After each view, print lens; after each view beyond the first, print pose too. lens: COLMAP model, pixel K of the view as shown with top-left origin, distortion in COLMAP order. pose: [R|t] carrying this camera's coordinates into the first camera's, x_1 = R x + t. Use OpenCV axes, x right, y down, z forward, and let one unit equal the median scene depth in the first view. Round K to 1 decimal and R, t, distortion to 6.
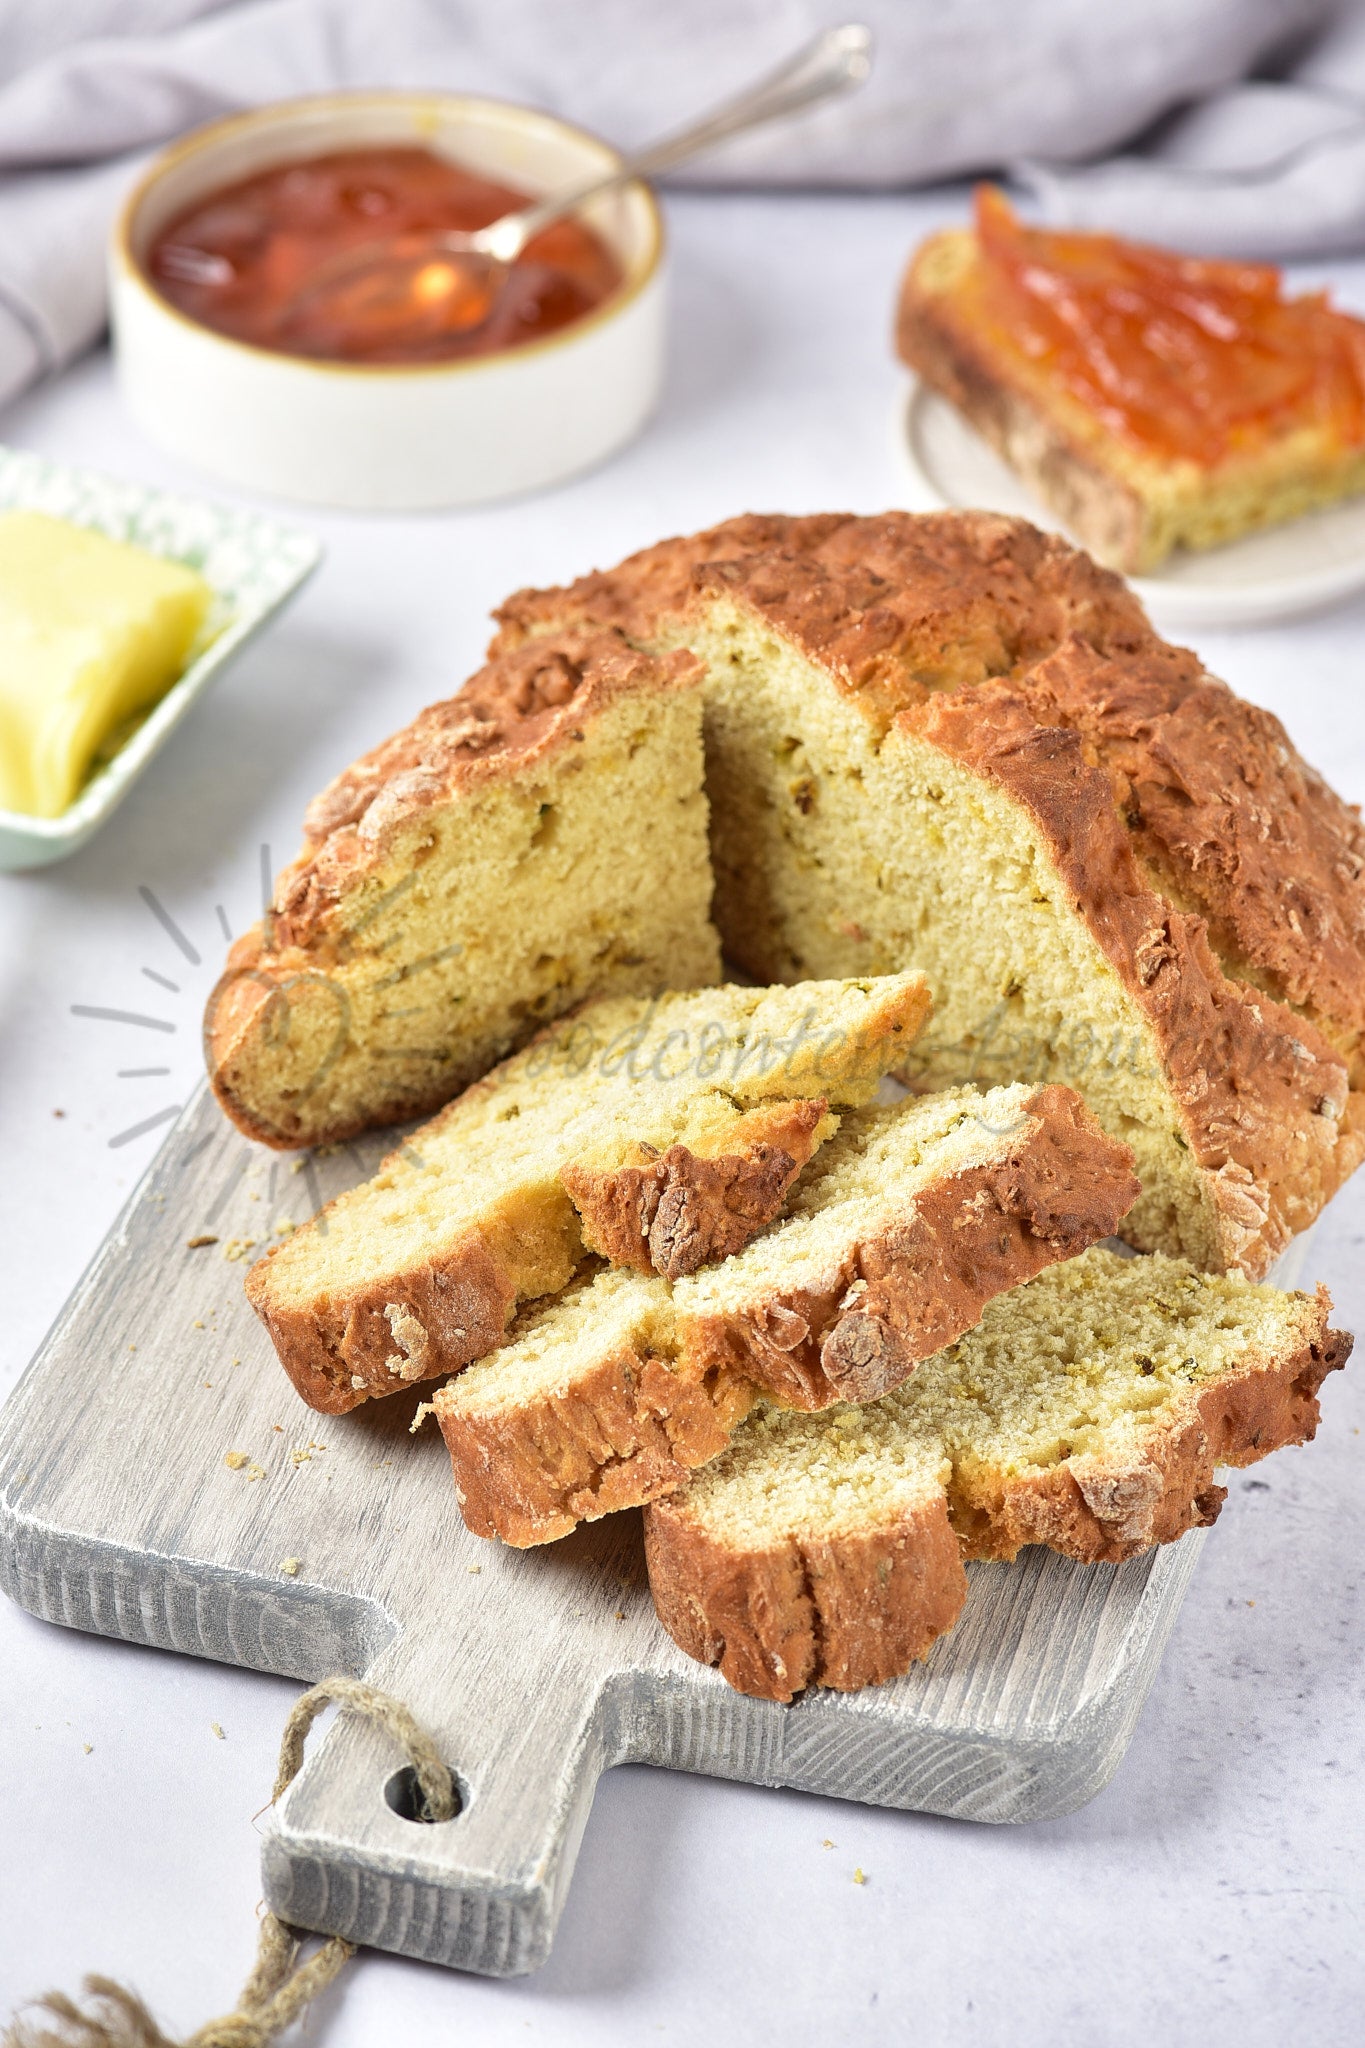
lens RADIAL K [[6718.8, 0, 682.5], [0, 6718.8, 1024.0], [0, 0, 1]] dist [-0.196308, 1.074414]
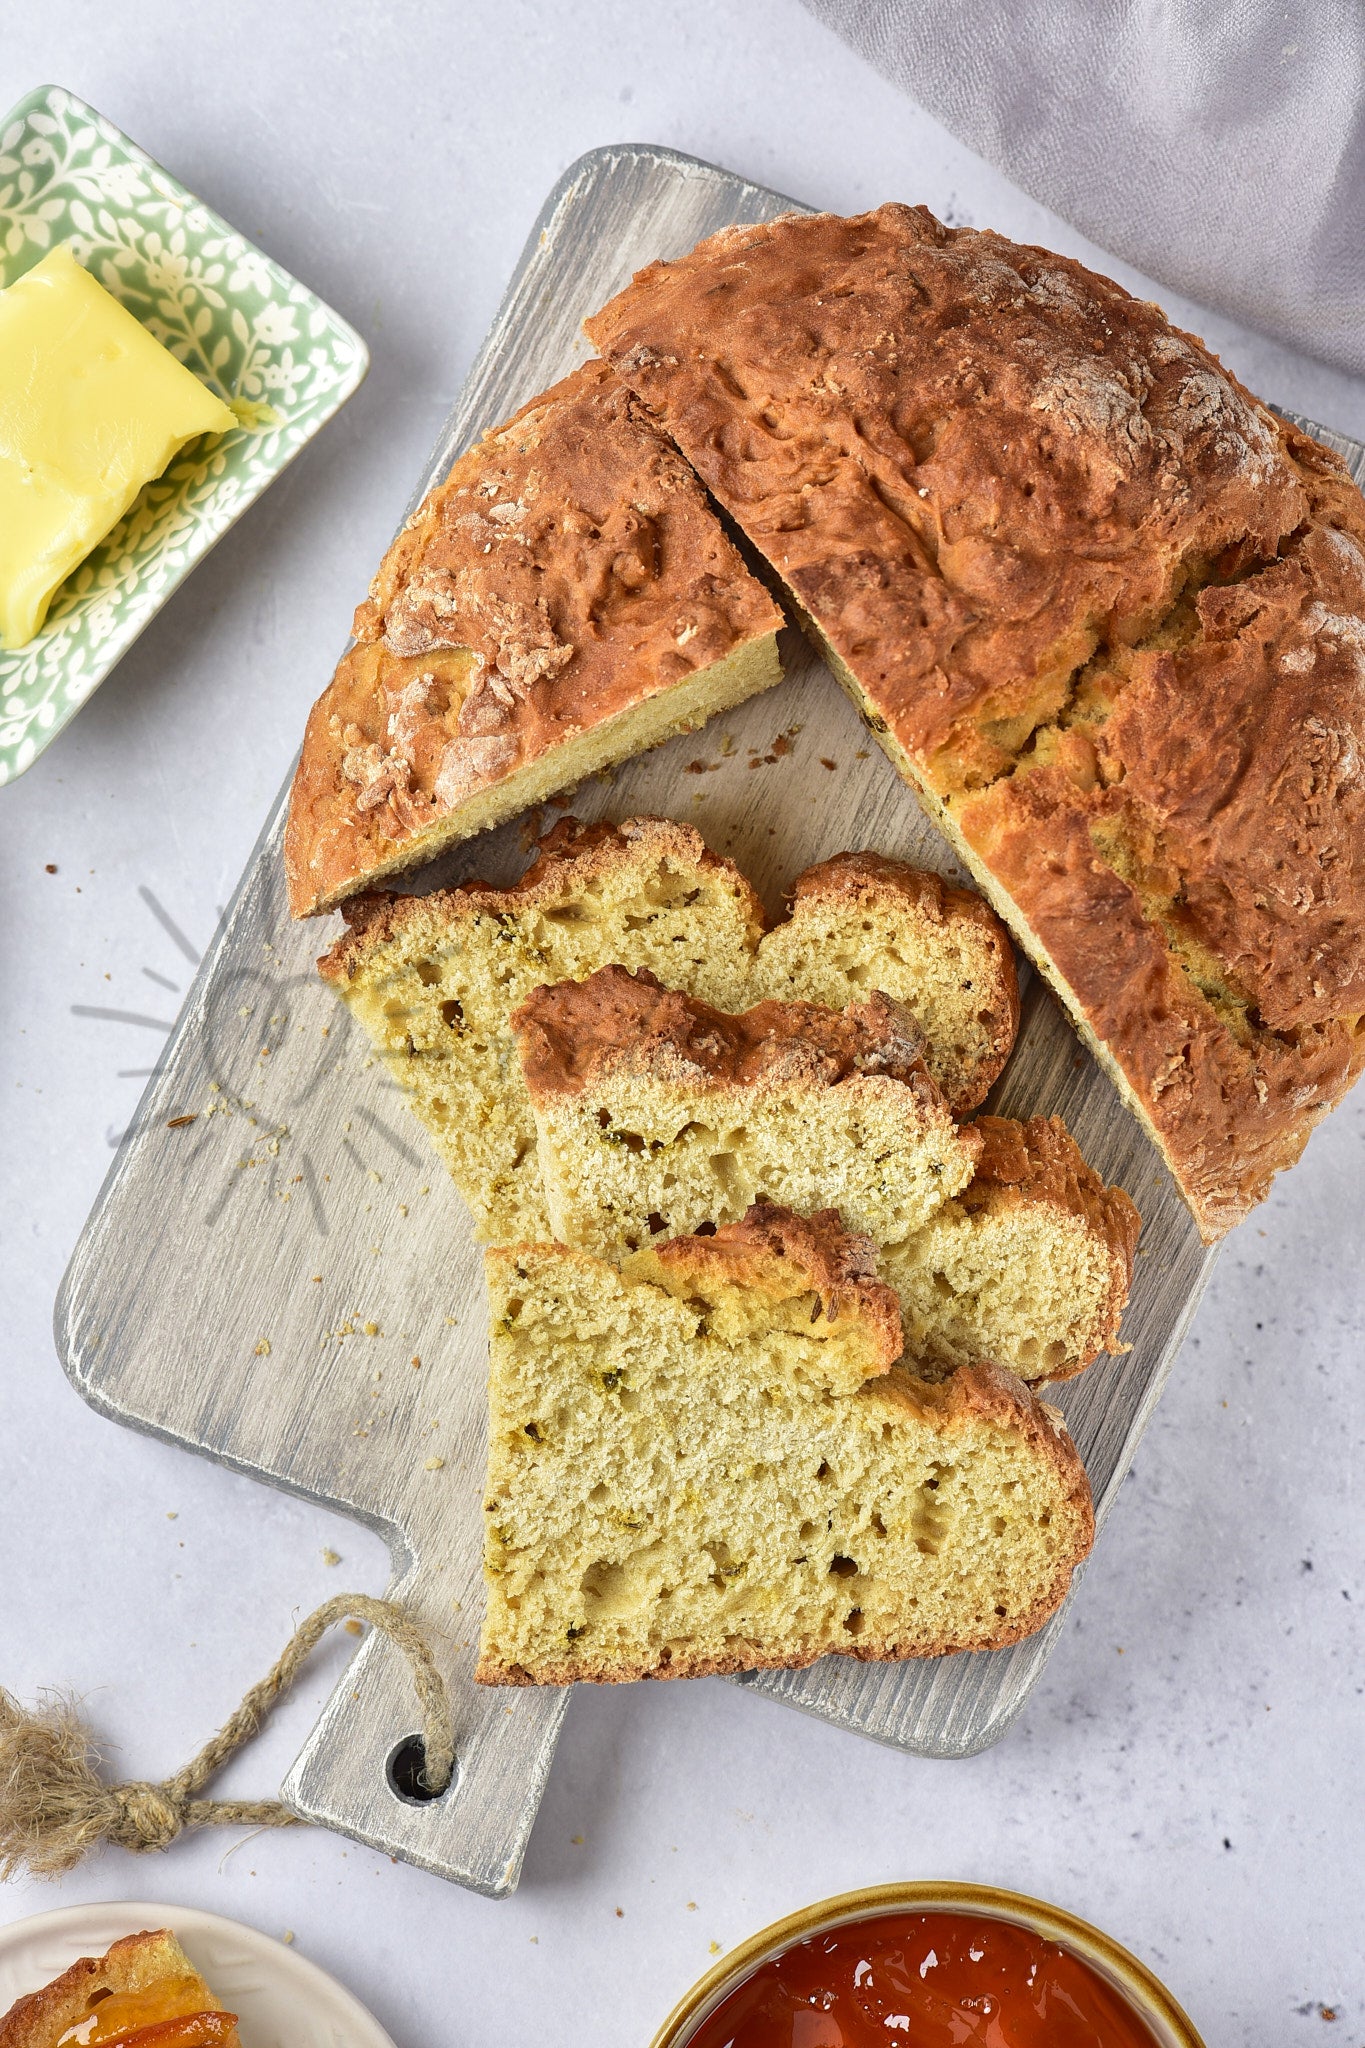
lens RADIAL K [[6520.4, 0, 682.5], [0, 6520.4, 1024.0], [0, 0, 1]] dist [-0.176742, 0.677258]
pose [[0.993835, 0.110634, 0.007248, -0.014528], [-0.082211, 0.691493, 0.717690, -0.742779], [0.074389, -0.713861, 0.696325, 0.283192]]
